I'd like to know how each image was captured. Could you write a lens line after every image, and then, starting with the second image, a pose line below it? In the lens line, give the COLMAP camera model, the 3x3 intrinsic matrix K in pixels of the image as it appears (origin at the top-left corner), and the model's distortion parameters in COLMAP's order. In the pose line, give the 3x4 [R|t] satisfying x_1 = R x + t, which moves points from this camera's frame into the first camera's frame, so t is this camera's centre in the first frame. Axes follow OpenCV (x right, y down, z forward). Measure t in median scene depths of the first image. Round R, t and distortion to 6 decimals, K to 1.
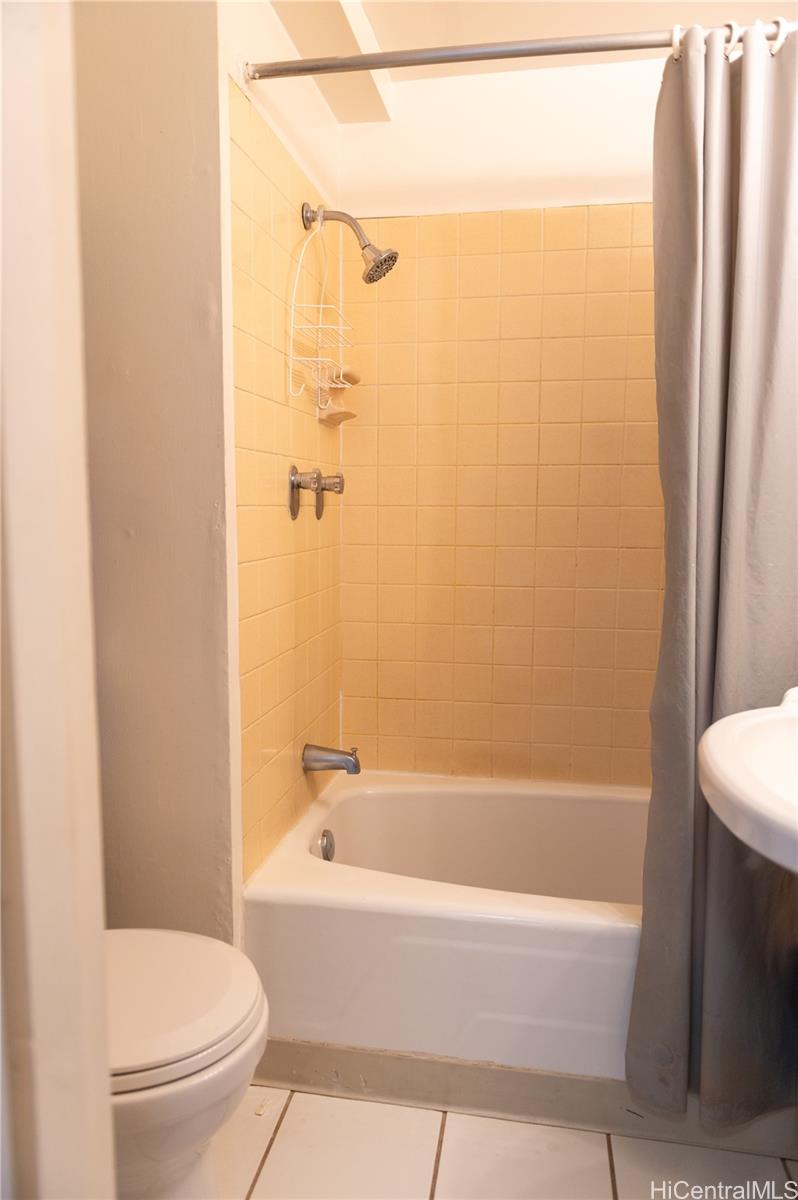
lens RADIAL K [[802.5, 0, 399.0], [0, 802.5, 600.0], [0, 0, 1]] dist [0.005798, -0.003899]
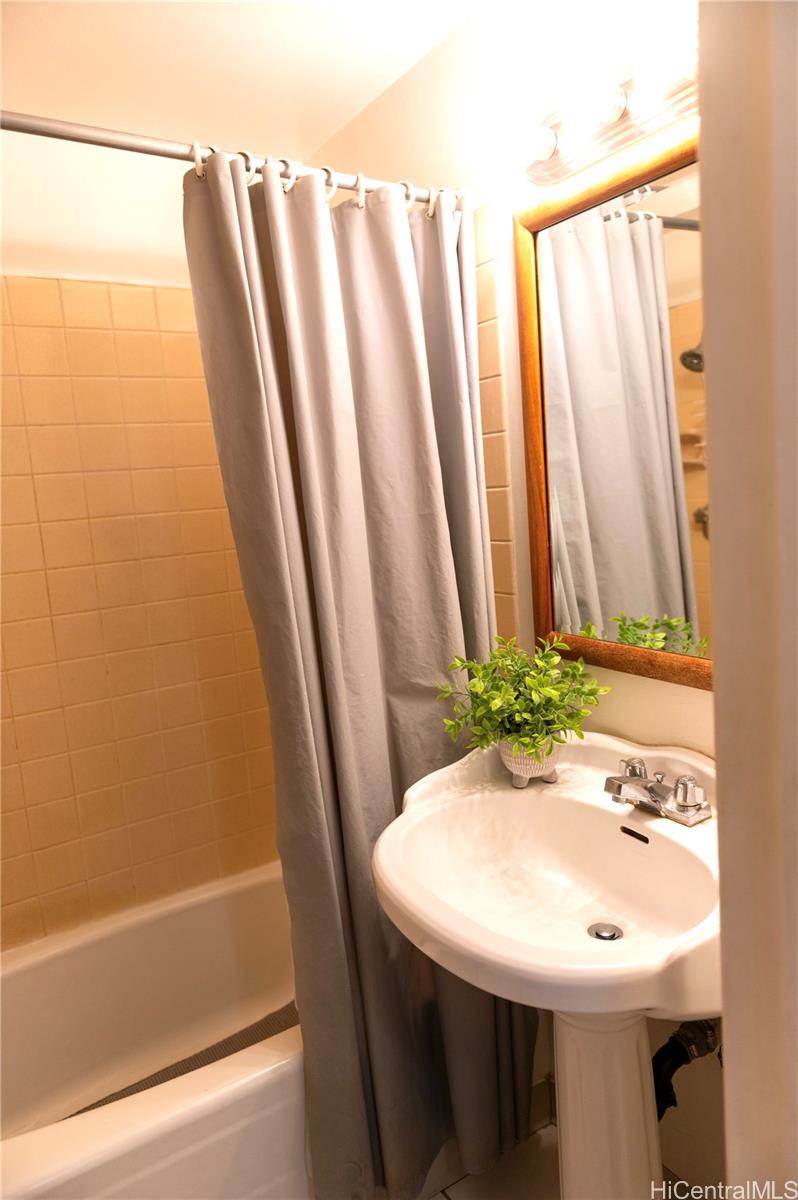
lens RADIAL K [[802.5, 0, 399.0], [0, 802.5, 600.0], [0, 0, 1]] dist [0.005798, -0.003899]
pose [[0.735713, -0.149236, 0.660648, -0.186828], [0.154631, 0.986671, 0.050681, -0.184885], [-0.659406, 0.064870, 0.748983, 0.158883]]
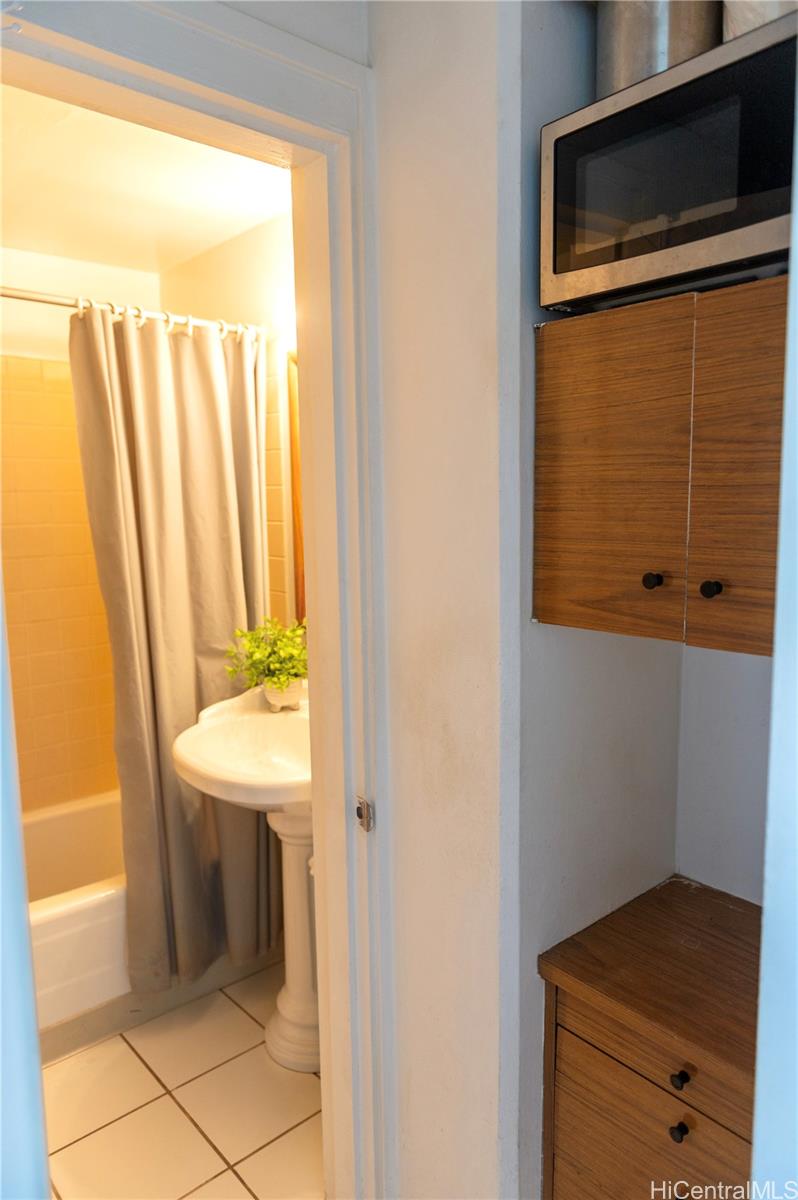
lens RADIAL K [[802.5, 0, 399.0], [0, 802.5, 600.0], [0, 0, 1]] dist [0.005798, -0.003899]
pose [[0.623207, -0.110318, 0.774237, -0.506839], [0.106822, 0.992730, 0.055466, -0.162914], [-0.774727, 0.048138, 0.630461, -0.385958]]
